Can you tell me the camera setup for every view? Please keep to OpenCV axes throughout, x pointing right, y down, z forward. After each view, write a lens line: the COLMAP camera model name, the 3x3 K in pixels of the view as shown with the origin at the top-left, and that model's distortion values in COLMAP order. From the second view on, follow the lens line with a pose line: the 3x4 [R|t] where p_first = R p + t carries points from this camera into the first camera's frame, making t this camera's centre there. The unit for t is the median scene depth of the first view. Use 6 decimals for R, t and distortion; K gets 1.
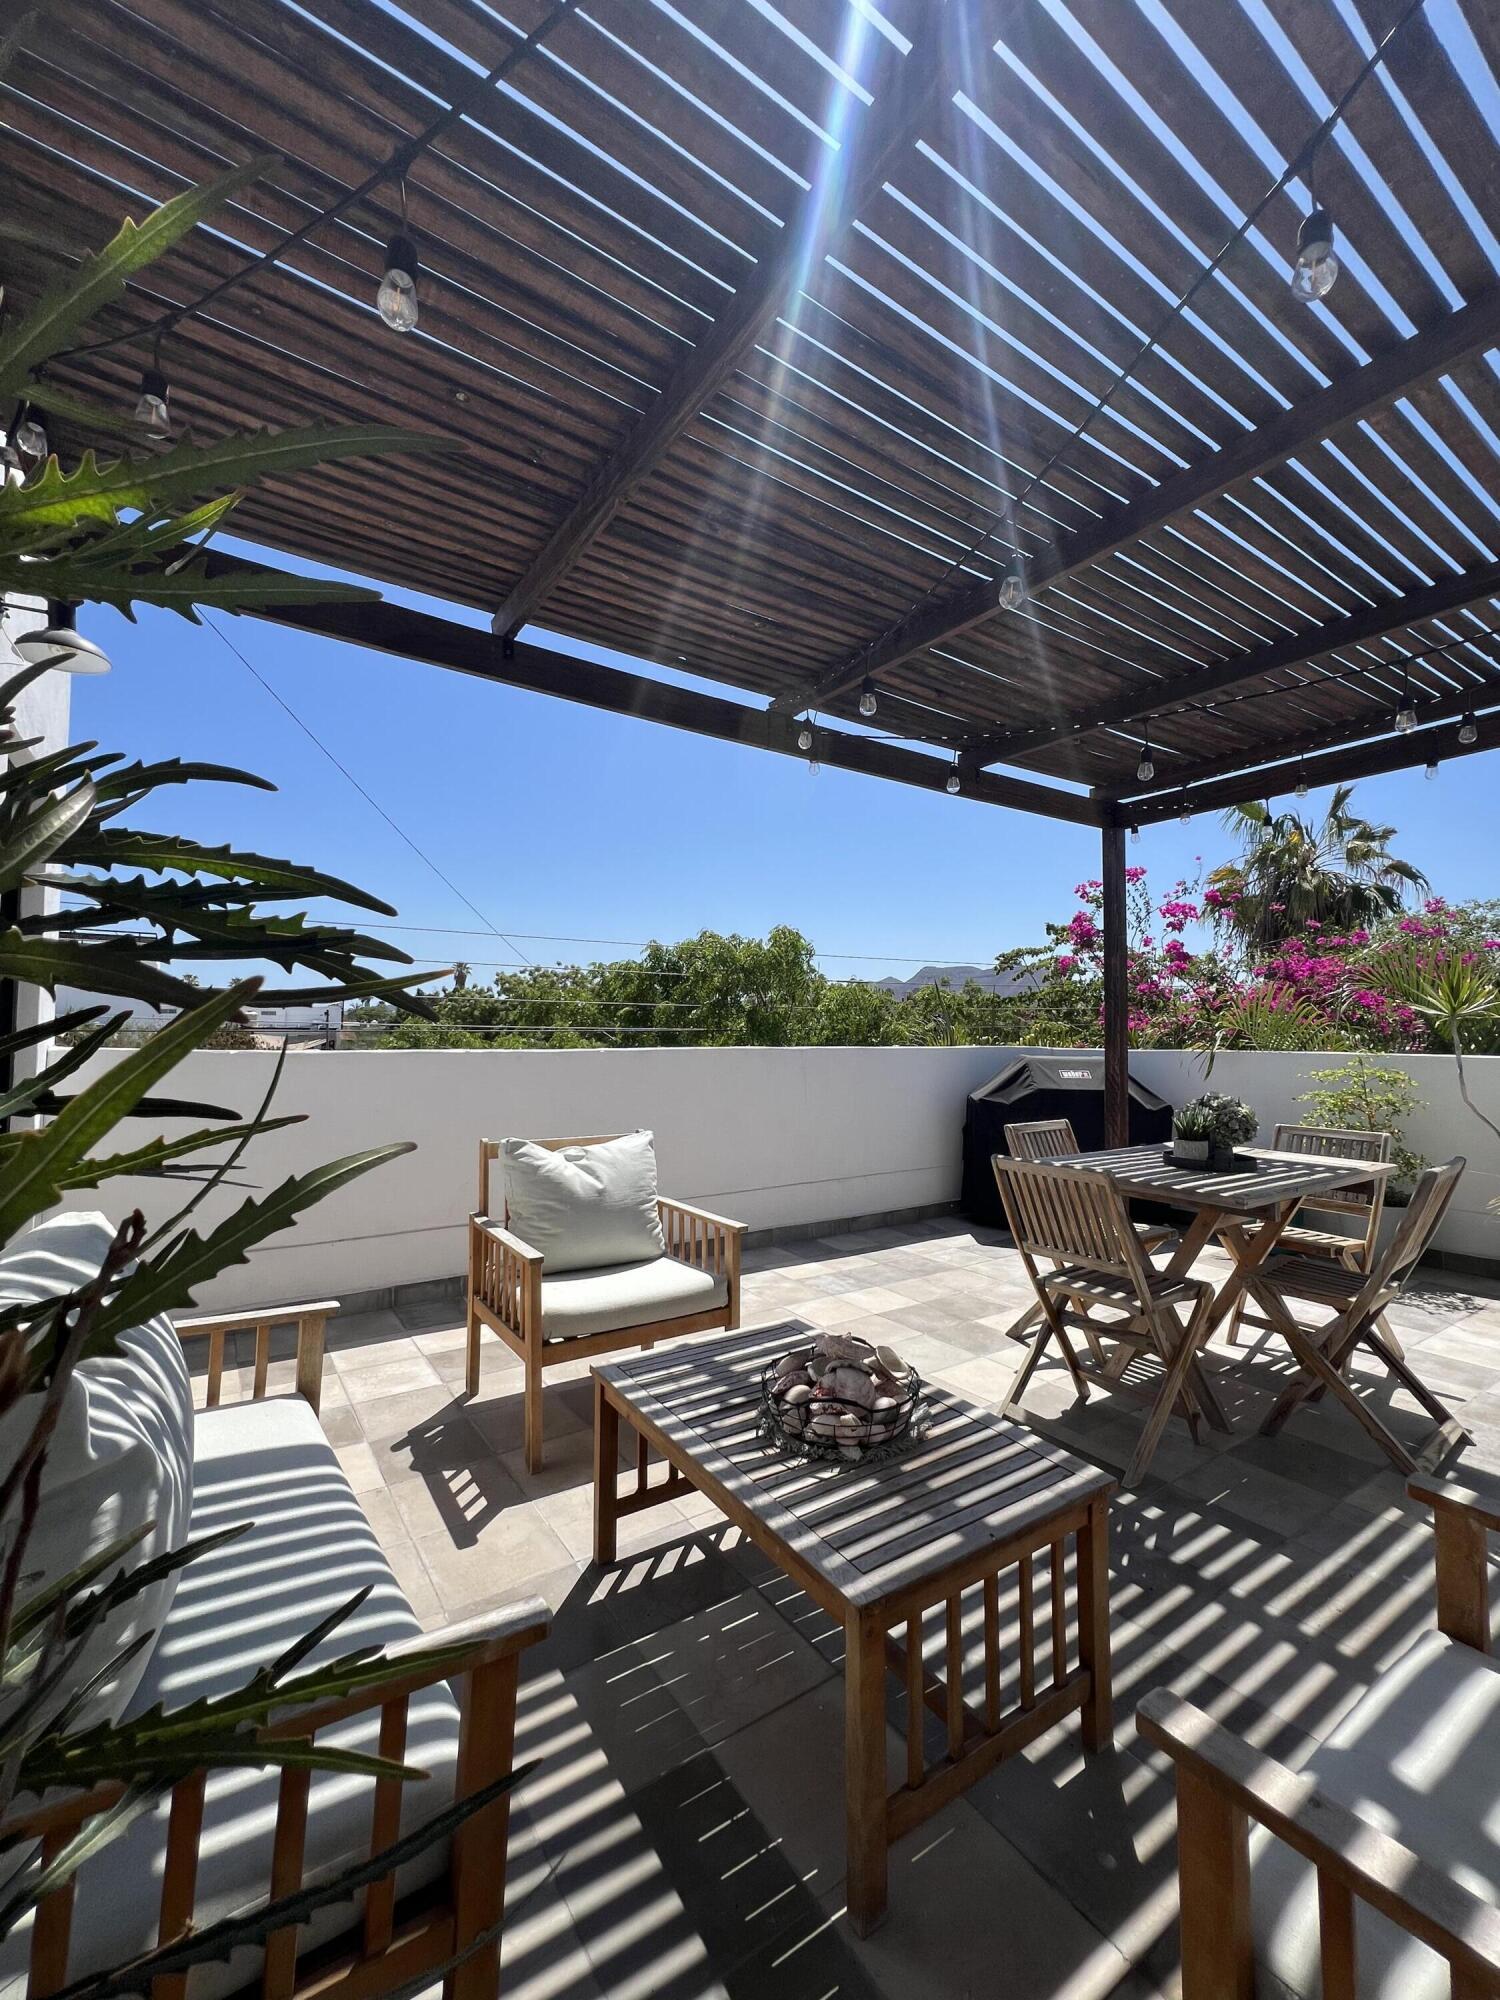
lens RADIAL K [[813.6, 0, 746.4], [0, 813.6, 1004.3], [0, 0, 1]] dist [-0.000883, 0.000181]
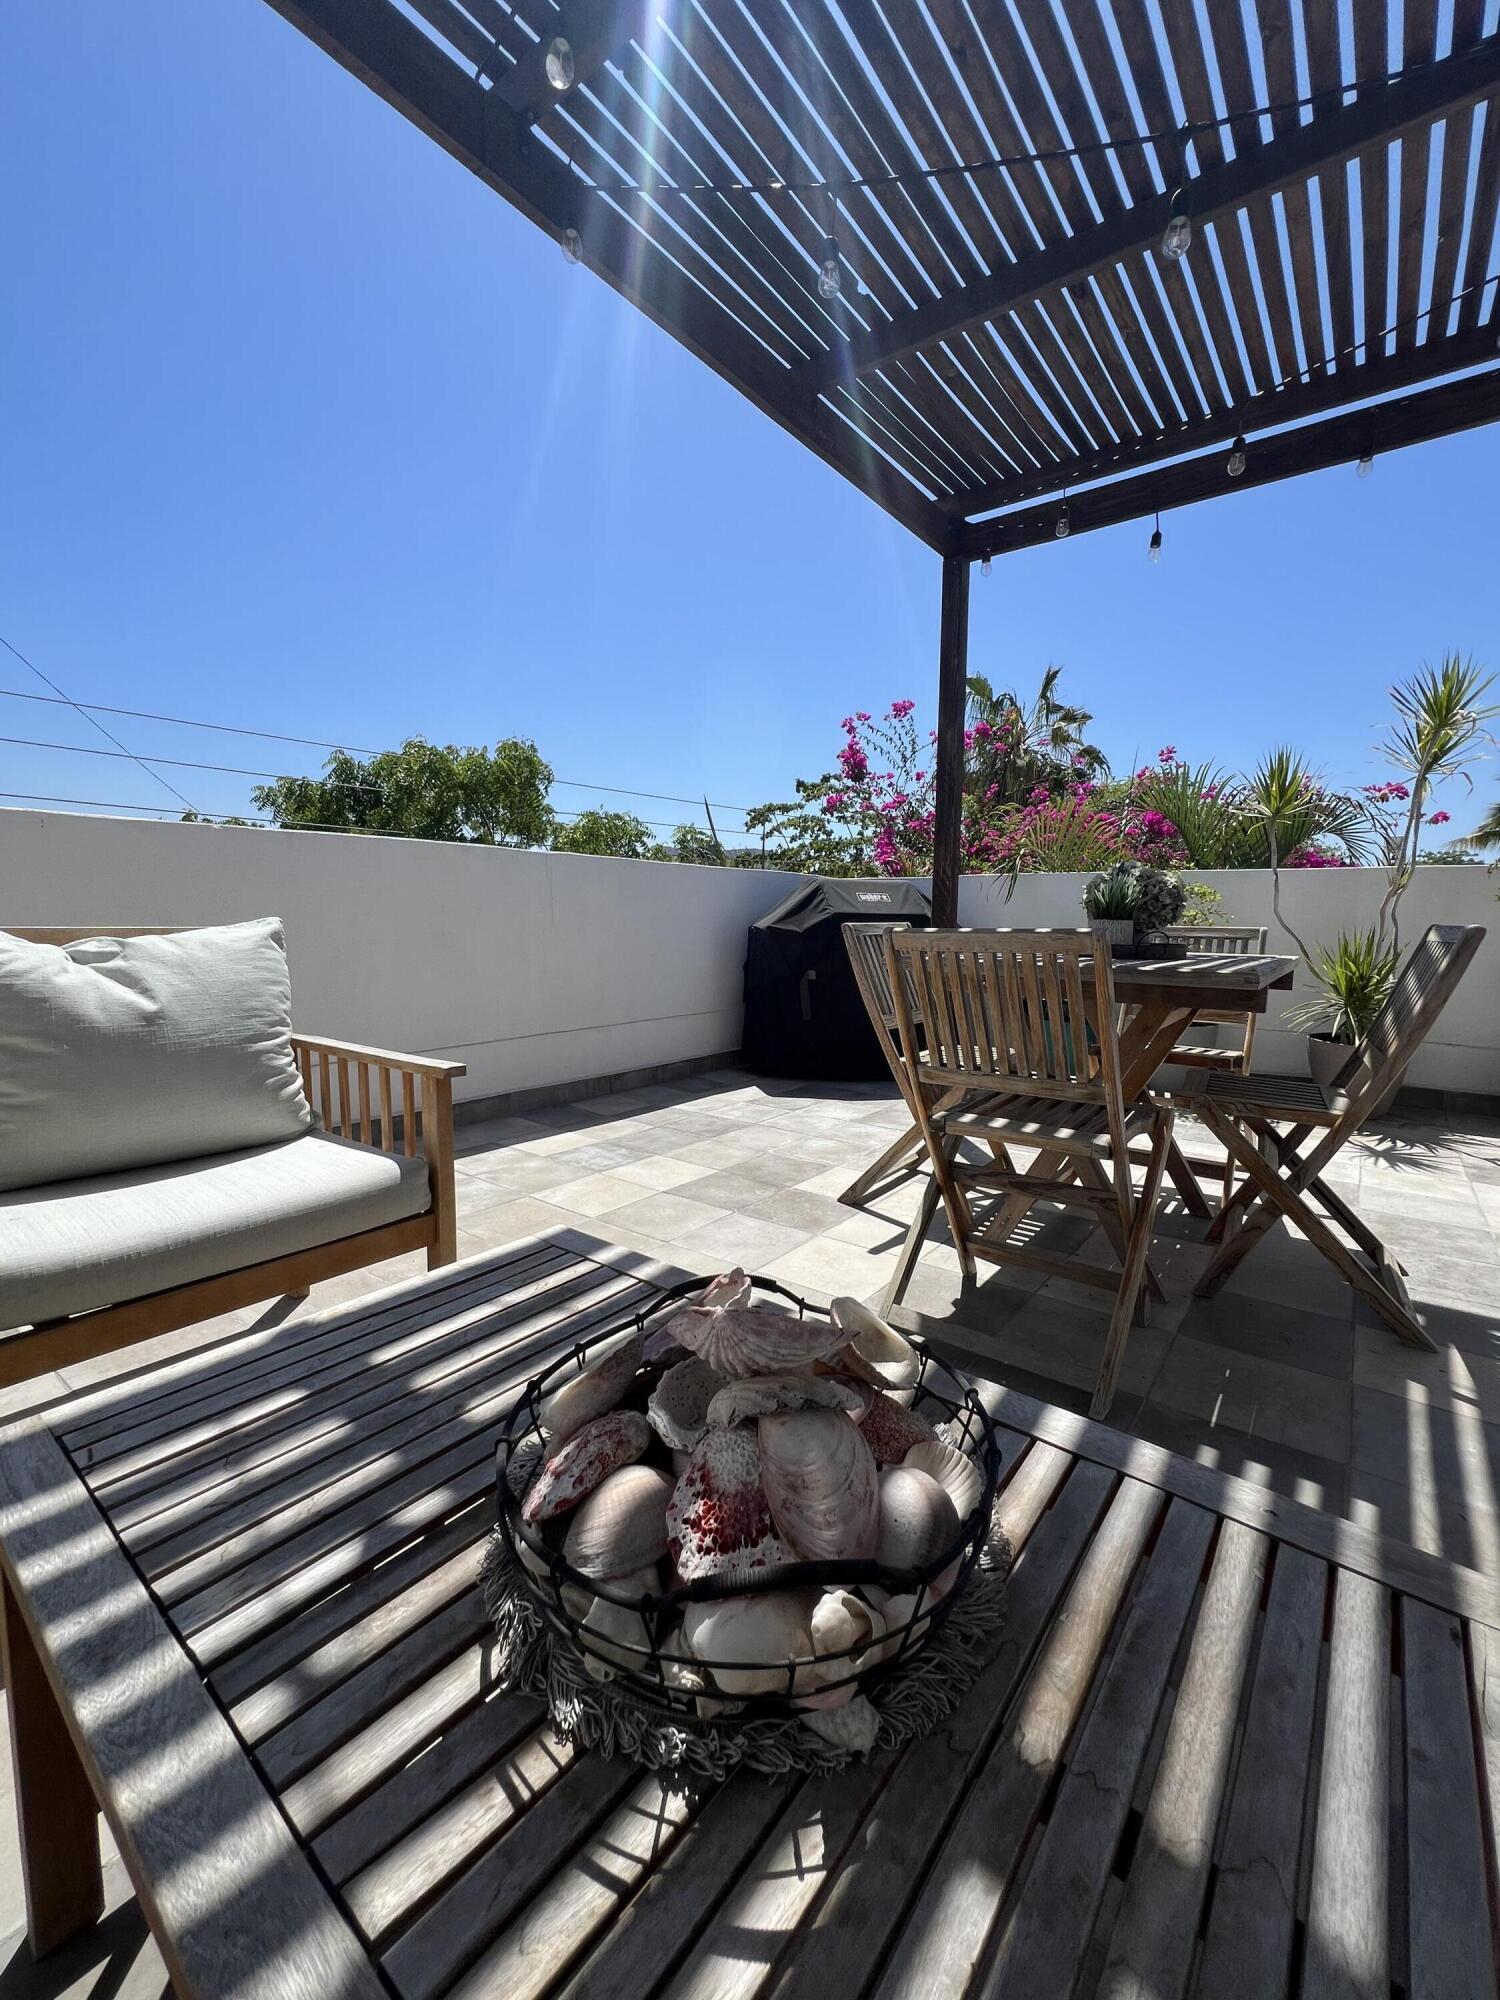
lens RADIAL K [[813.6, 0, 746.4], [0, 813.6, 1004.3], [0, 0, 1]] dist [-0.000883, 0.000181]
pose [[0.949053, -0.029369, 0.313746, 0.009752], [-0.017013, 0.989420, 0.144079, 0.138797], [-0.314658, -0.142076, 0.938512, 0.403355]]
